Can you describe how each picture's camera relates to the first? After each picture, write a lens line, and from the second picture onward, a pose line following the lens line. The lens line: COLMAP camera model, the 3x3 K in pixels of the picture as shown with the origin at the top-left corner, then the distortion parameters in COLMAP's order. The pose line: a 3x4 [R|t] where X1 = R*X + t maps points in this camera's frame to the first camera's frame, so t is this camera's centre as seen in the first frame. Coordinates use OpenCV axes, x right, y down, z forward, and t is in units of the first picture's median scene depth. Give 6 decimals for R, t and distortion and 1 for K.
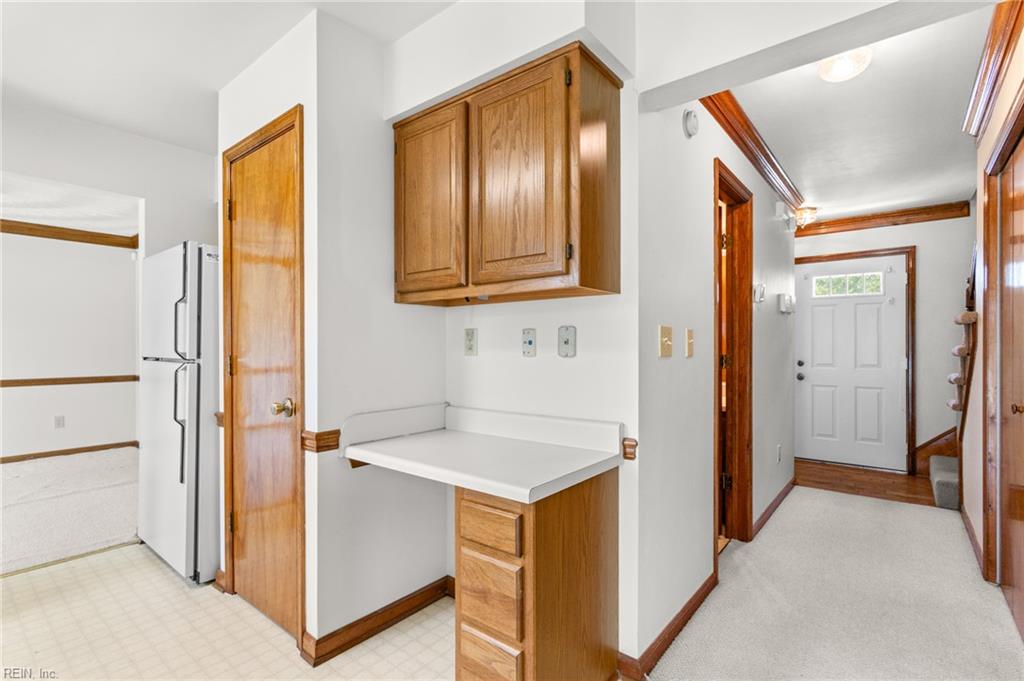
lens RADIAL K [[480.7, 0, 512.0], [0, 480.7, 340.5], [0, 0, 1]] dist [-0.001251, 0.000217]
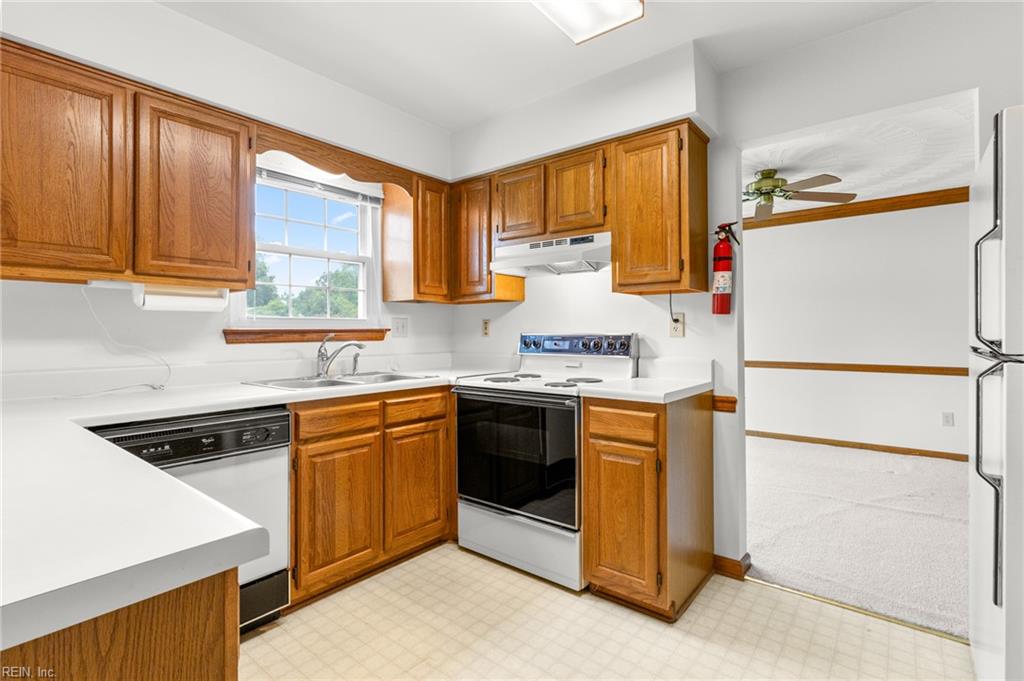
lens RADIAL K [[488.8, 0, 507.6], [0, 488.8, 329.1], [0, 0, 1]] dist [0.003971, 0.000508]
pose [[0.001810, -0.004304, -0.999989, -0.163640], [0.014408, 0.999887, -0.004277, 0.008088], [0.999895, -0.014401, 0.001872, 0.452382]]
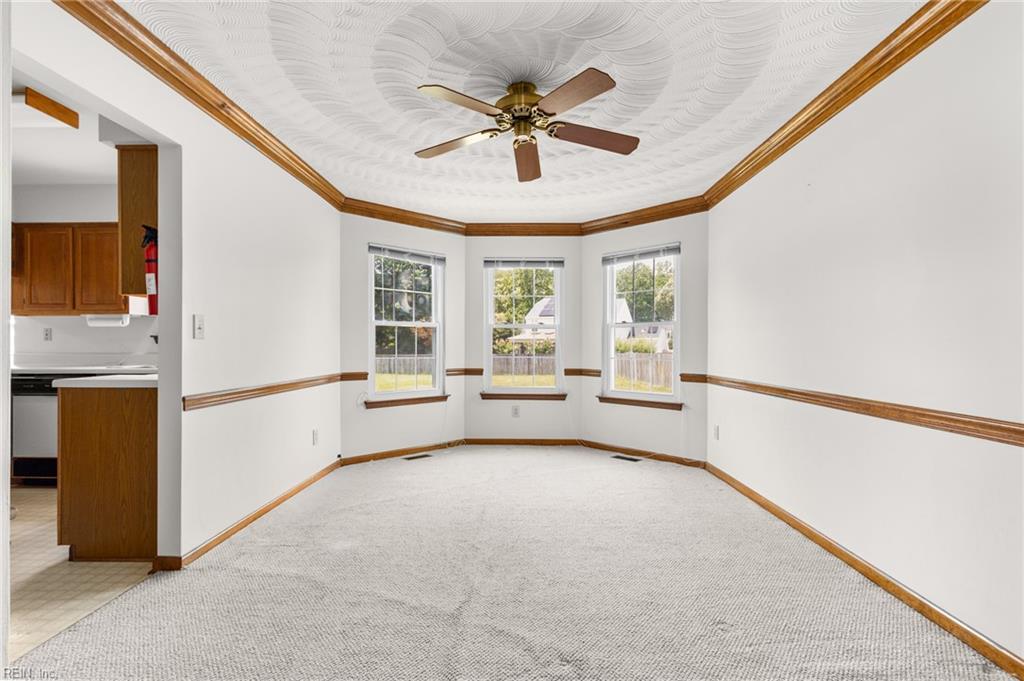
lens RADIAL K [[488.7, 0, 516.9], [0, 488.7, 353.2], [0, 0, 1]] dist [0.001578, 0.000377]
pose [[-0.794542, 0.009642, -0.607133, -1.099299], [0.008155, 0.999953, 0.005209, 0.059537], [0.607155, -0.000812, -0.794583, 2.106725]]
